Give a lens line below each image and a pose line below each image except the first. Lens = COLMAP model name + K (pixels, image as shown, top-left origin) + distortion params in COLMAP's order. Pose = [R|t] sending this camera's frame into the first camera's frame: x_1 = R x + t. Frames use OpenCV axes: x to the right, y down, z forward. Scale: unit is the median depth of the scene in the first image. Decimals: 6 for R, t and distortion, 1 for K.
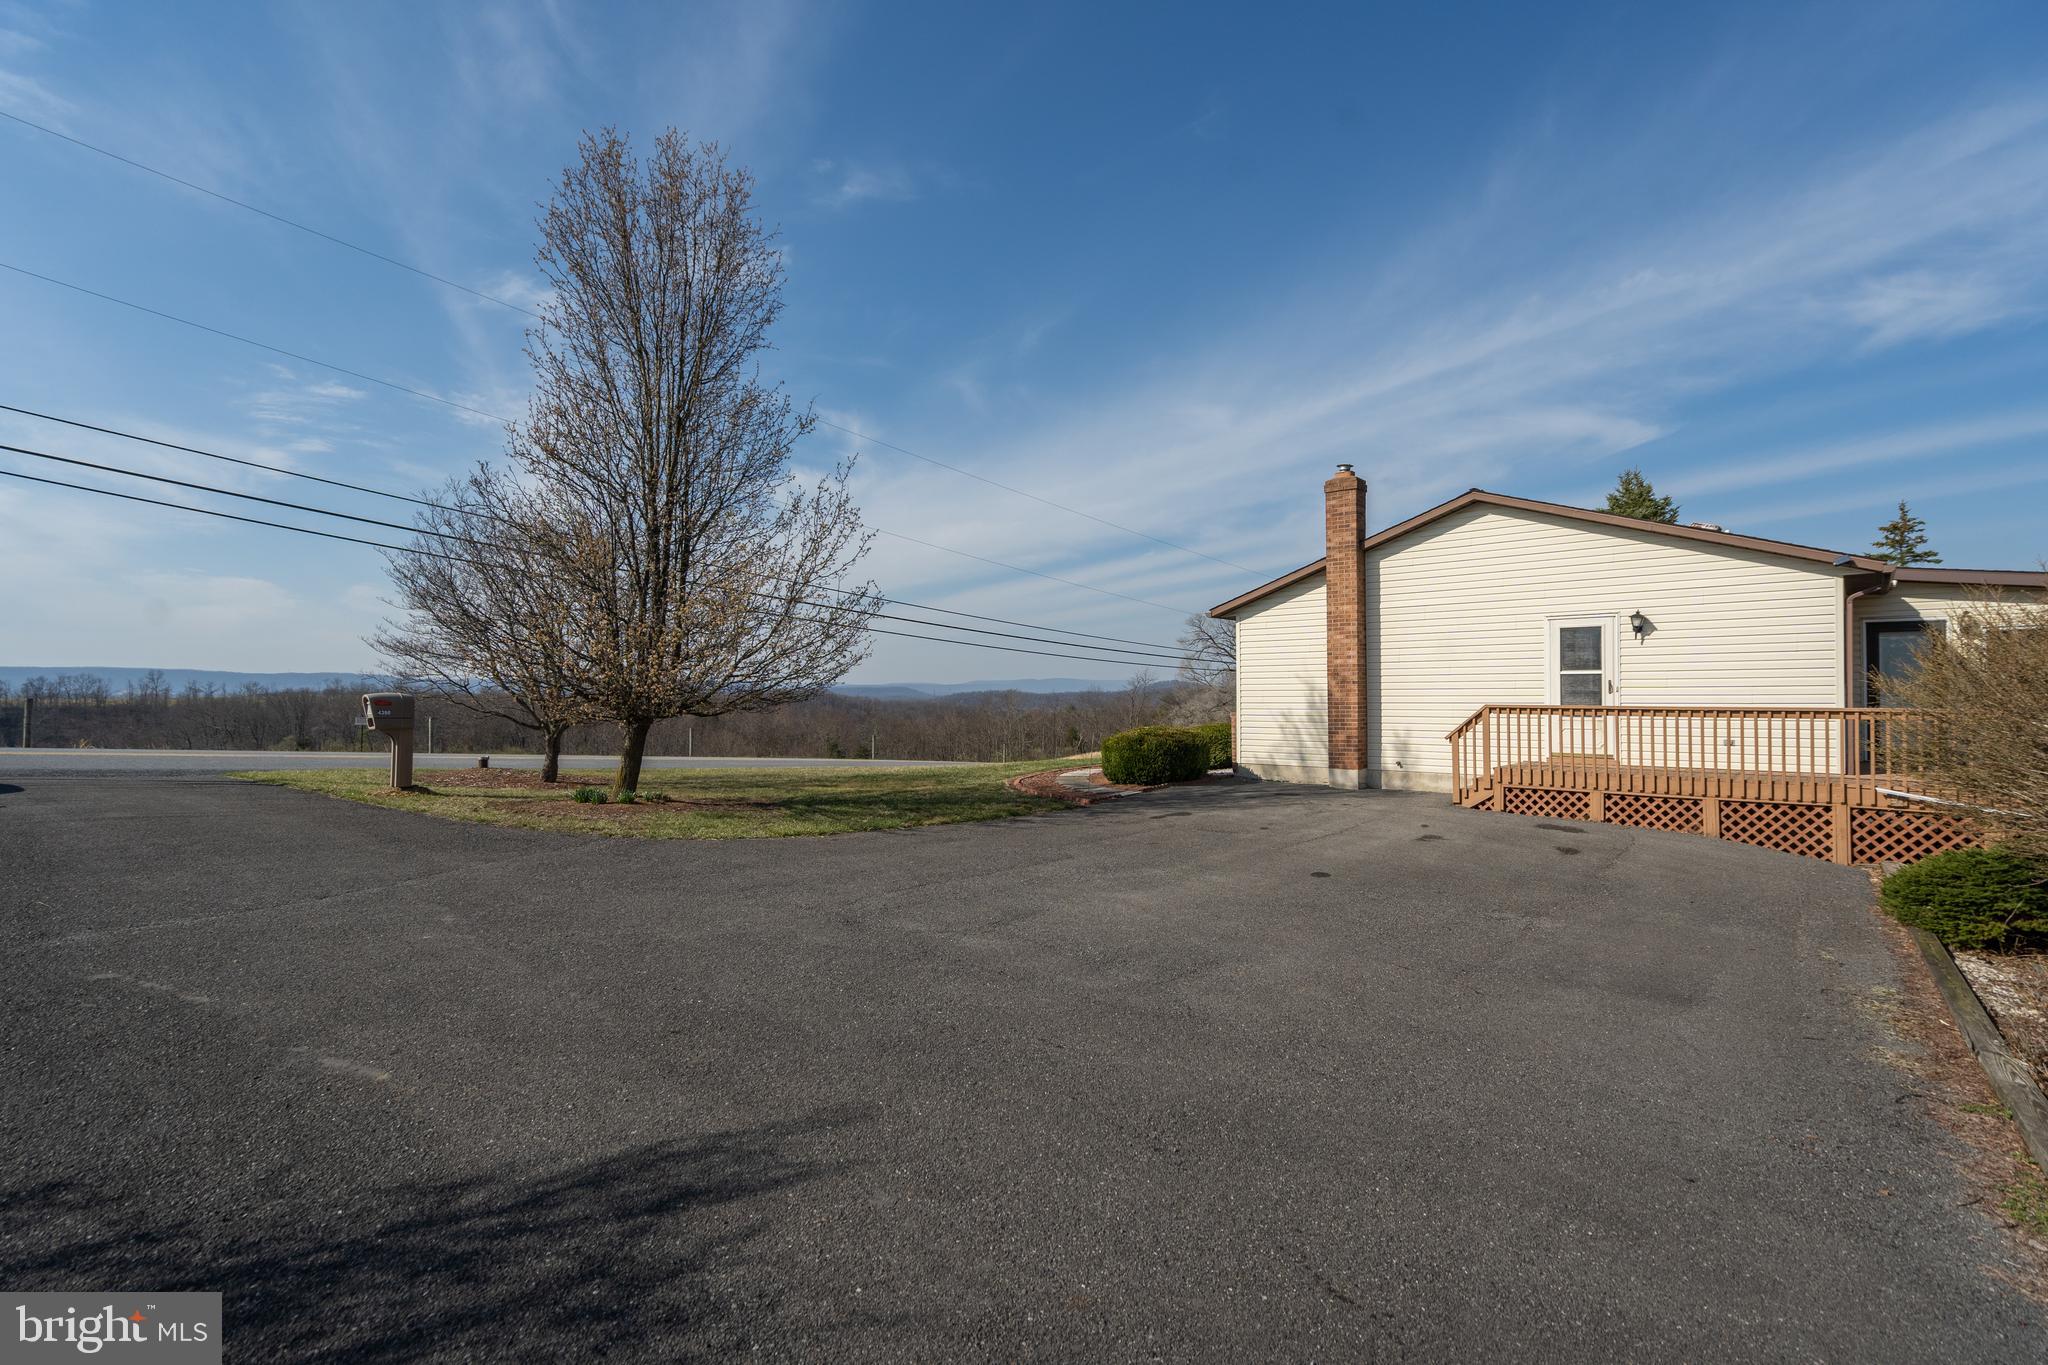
lens RADIAL K [[942.5, 0, 1002.4], [0, 942.5, 686.0], [0, 0, 1]] dist [-0.004257, 0.002919]
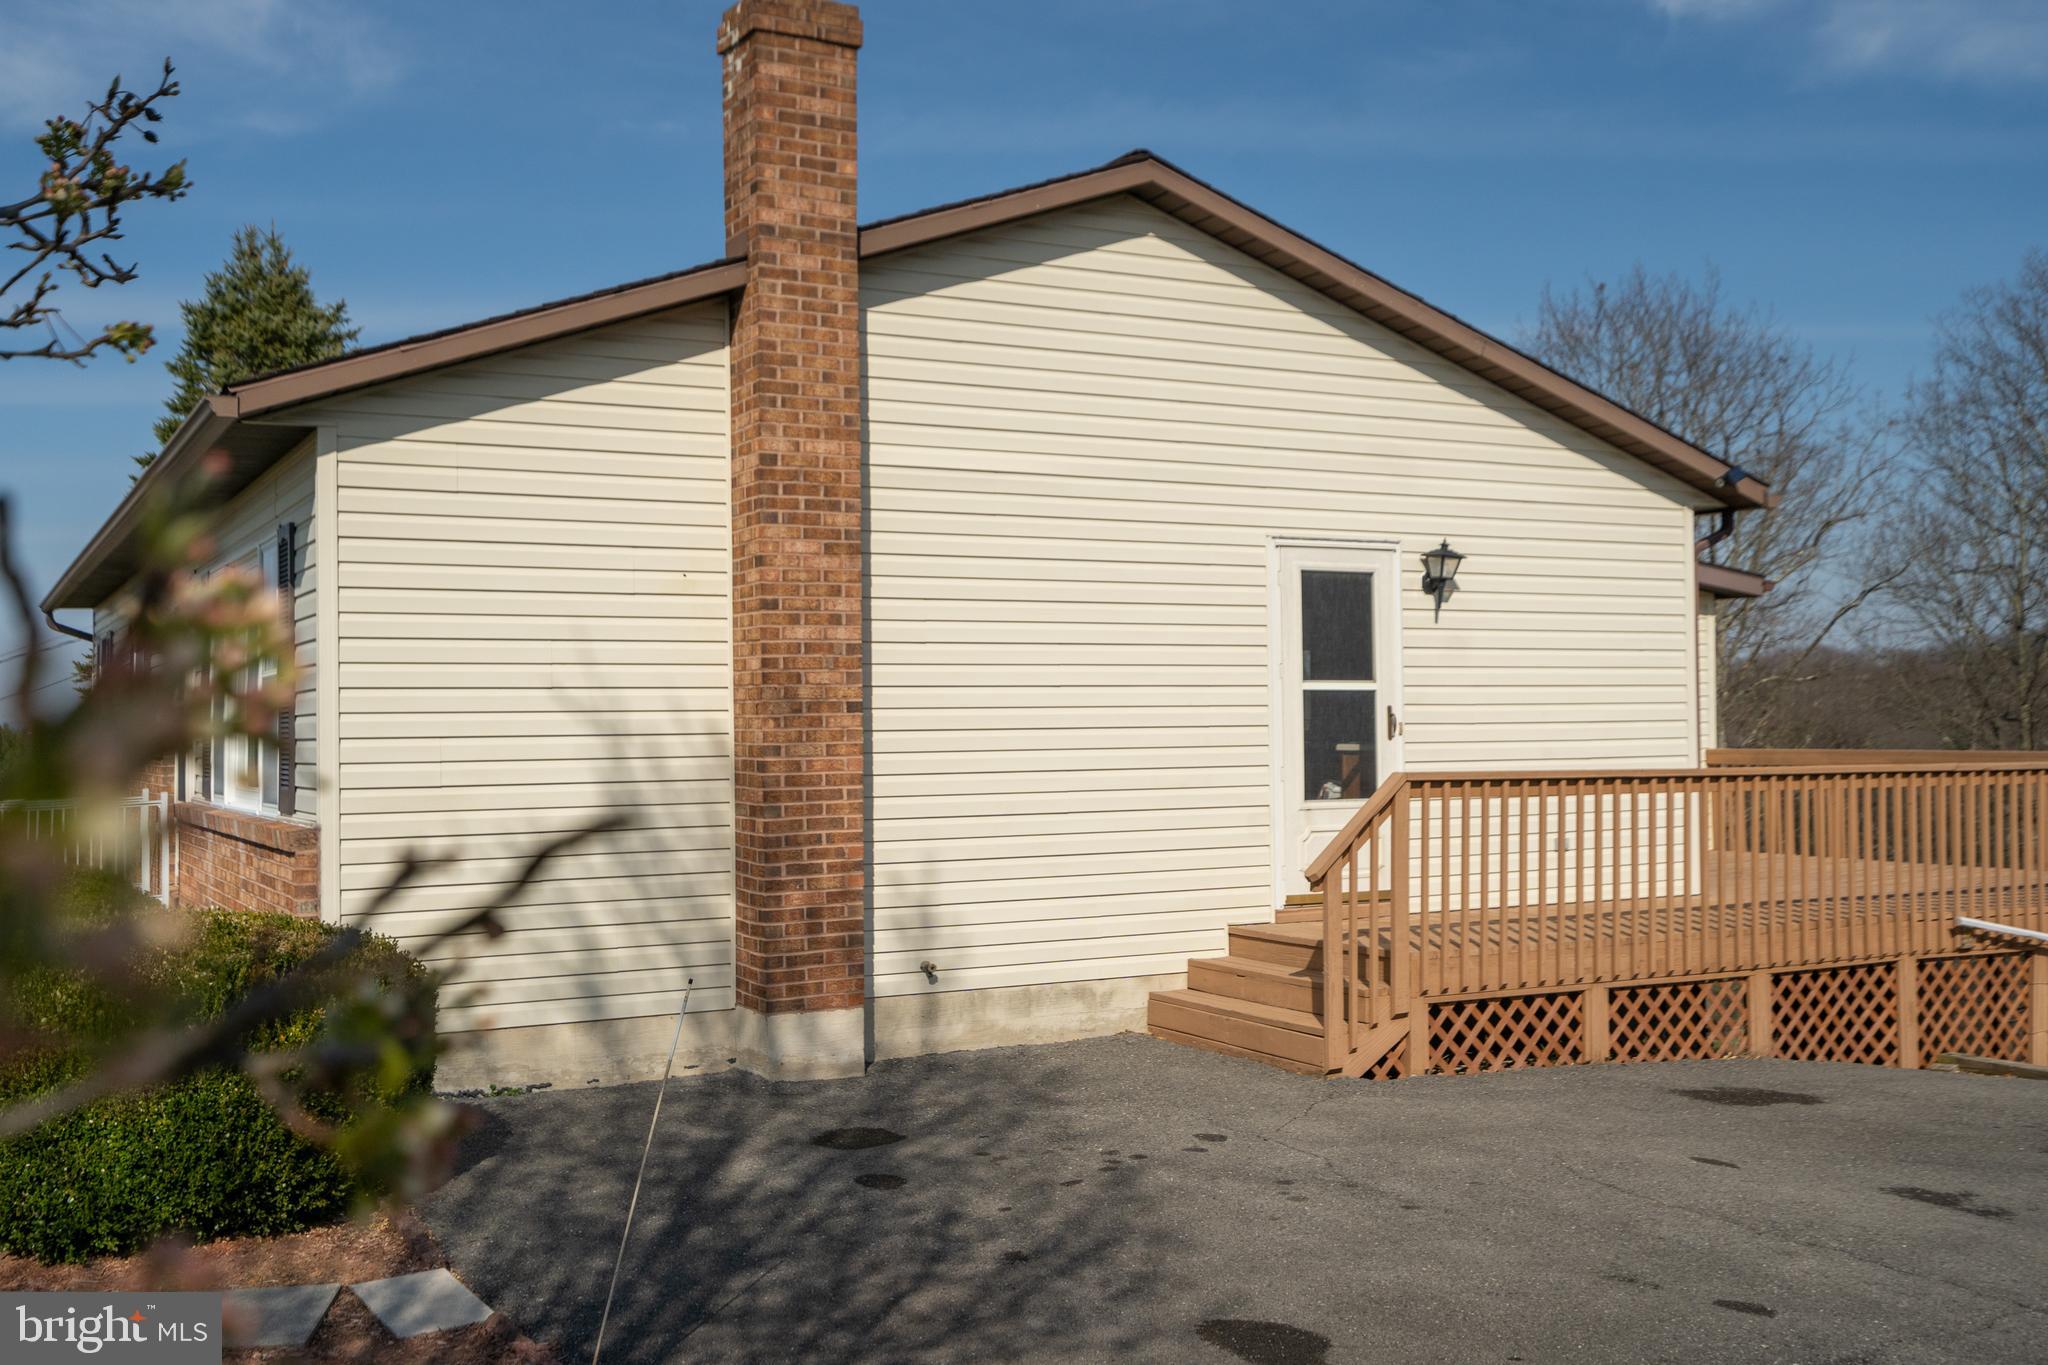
lens RADIAL K [[2043.5, 0, 1027.9], [0, 2043.5, 679.6], [0, 0, 1]] dist [0.004306, 0.000000]
pose [[0.320450, 0.022089, 0.947008, -0.243088], [0.000327, 0.999725, -0.023430, 0.002817], [-0.947266, 0.007818, 0.320354, 0.877596]]
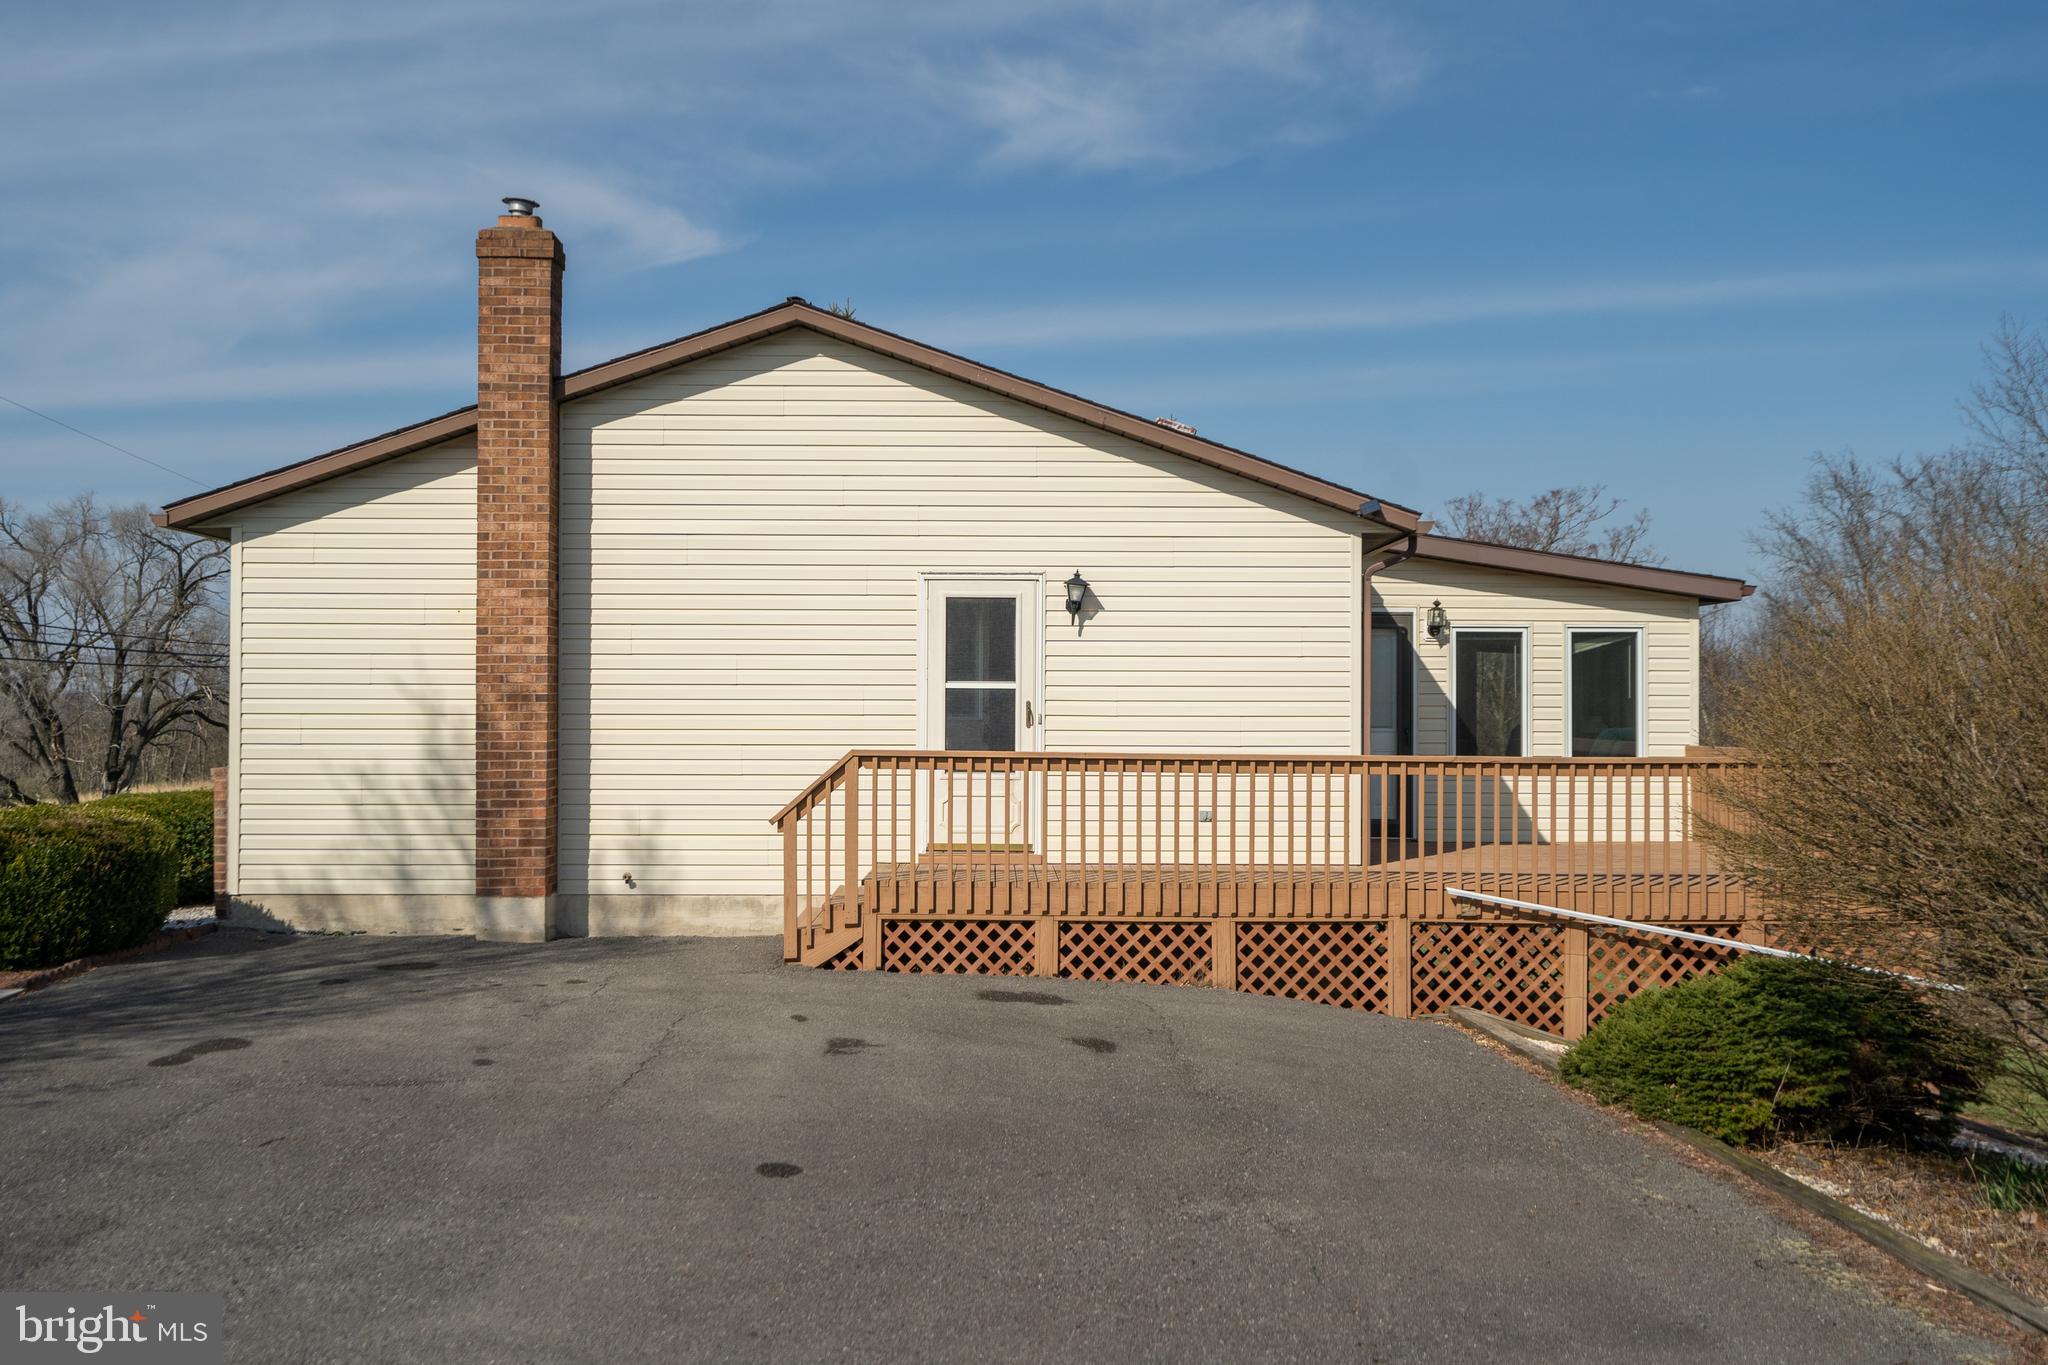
lens RADIAL K [[2043.5, 0, 1023.3], [0, 2043.5, 686.0], [0, 0, 1]] dist [0.004306, 0.000000]
pose [[0.725269, 0.016644, 0.688264, -0.140001], [-0.014058, 0.999857, -0.009365, -0.004359], [-0.688322, -0.002884, 0.725400, 0.181129]]
